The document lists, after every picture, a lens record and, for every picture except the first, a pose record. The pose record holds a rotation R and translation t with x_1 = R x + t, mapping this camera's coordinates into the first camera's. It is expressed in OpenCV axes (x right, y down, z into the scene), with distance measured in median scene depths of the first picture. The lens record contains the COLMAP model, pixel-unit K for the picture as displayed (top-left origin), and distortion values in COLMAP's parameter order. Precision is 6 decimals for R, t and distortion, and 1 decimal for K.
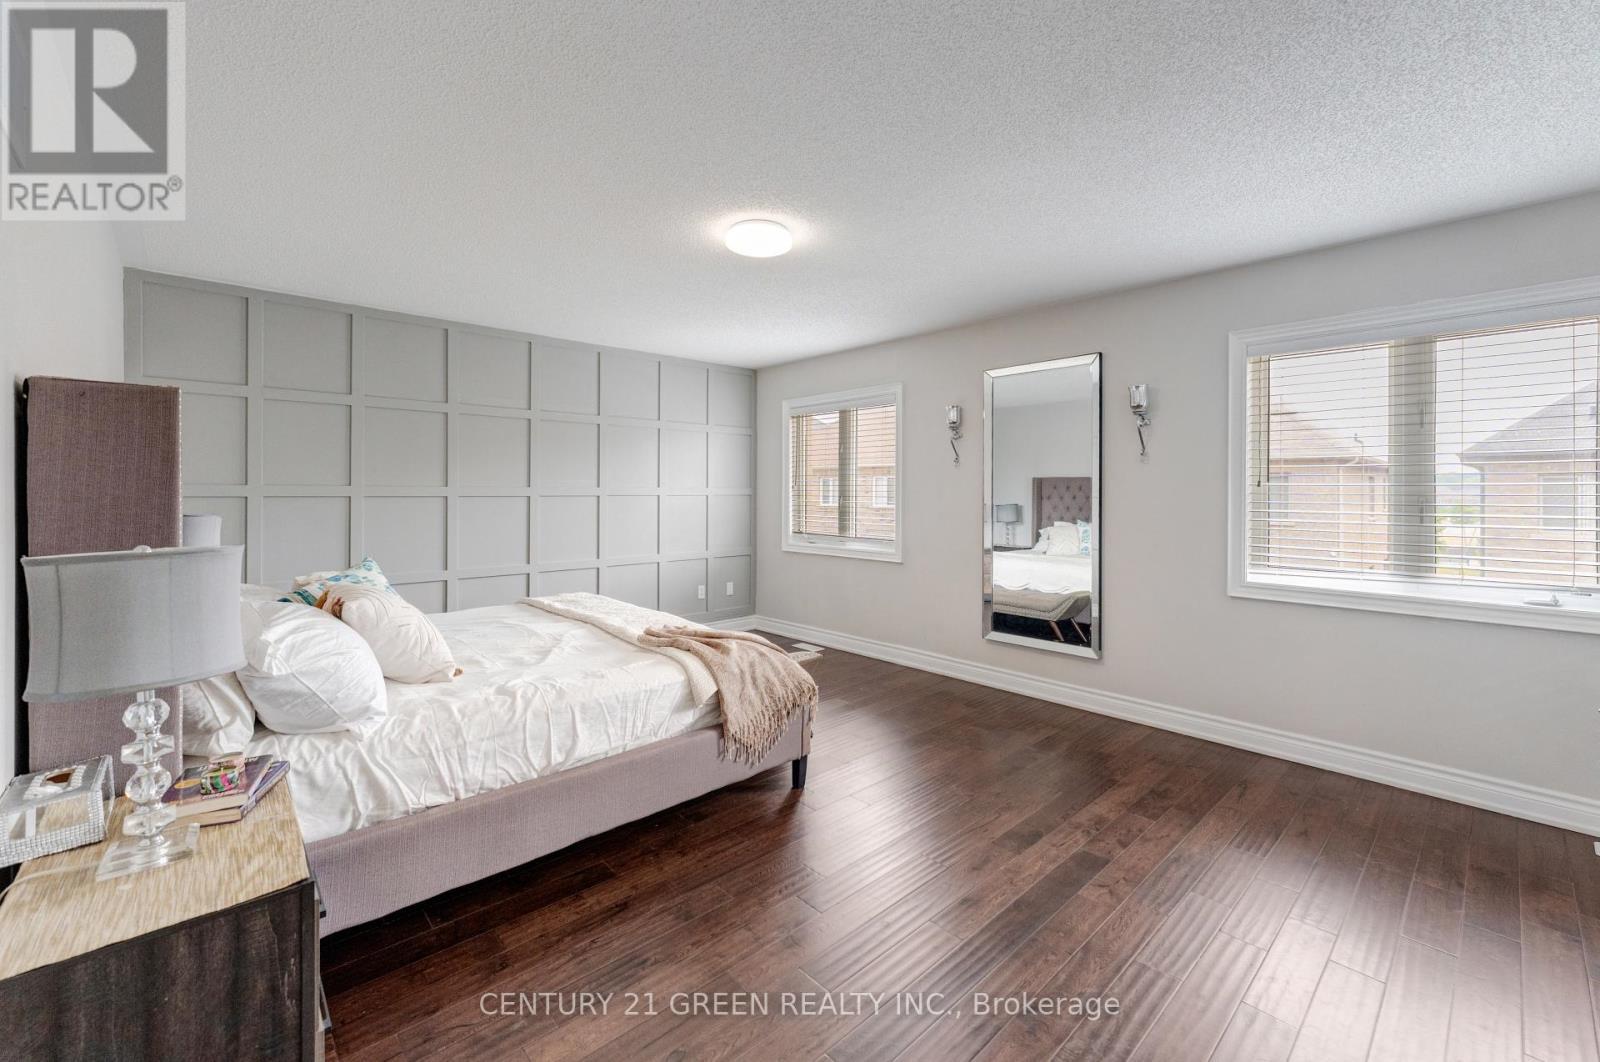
lens RADIAL K [[642.0, 0, 795.8], [0, 642.0, 519.8], [0, 0, 1]] dist [0.000917, -0.000116]
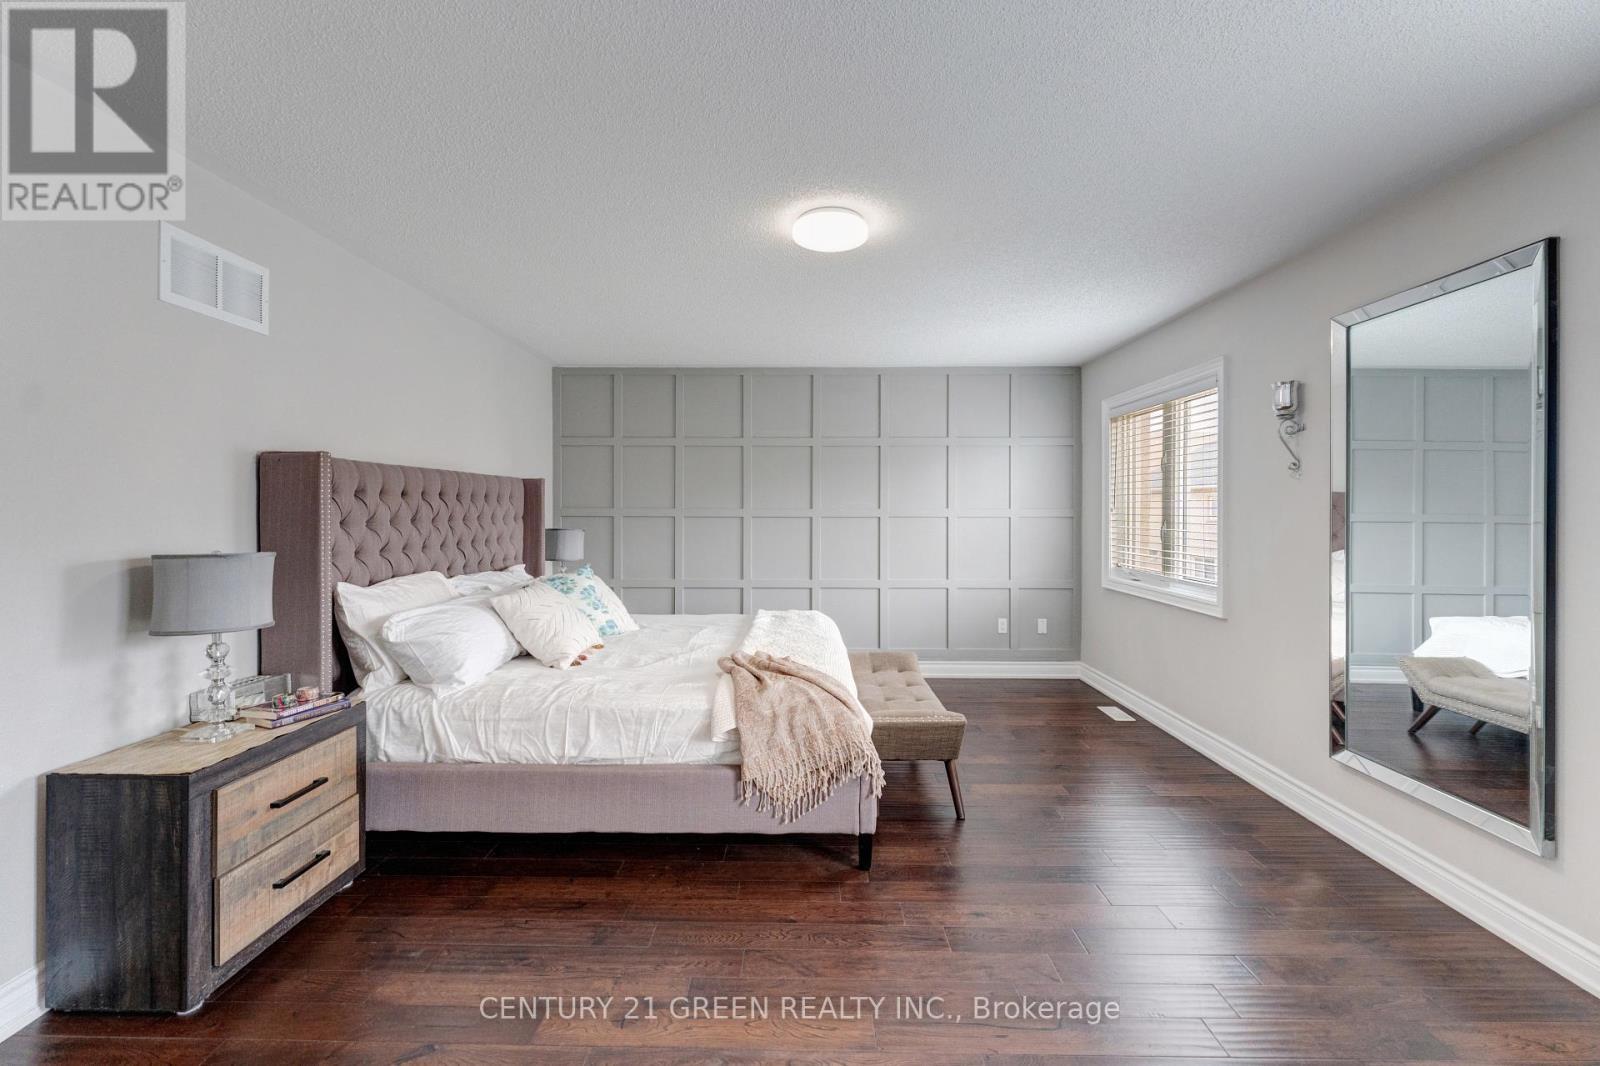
lens RADIAL K [[639.5, 0, 800.0], [0, 639.5, 533.0], [0, 0, 1]] dist [0.002214, 0.000050]
pose [[0.735770, 0.026128, -0.676727, 0.548301], [-0.030762, 0.999513, 0.005145, -0.026993], [0.676532, 0.017032, 0.736216, 0.351025]]
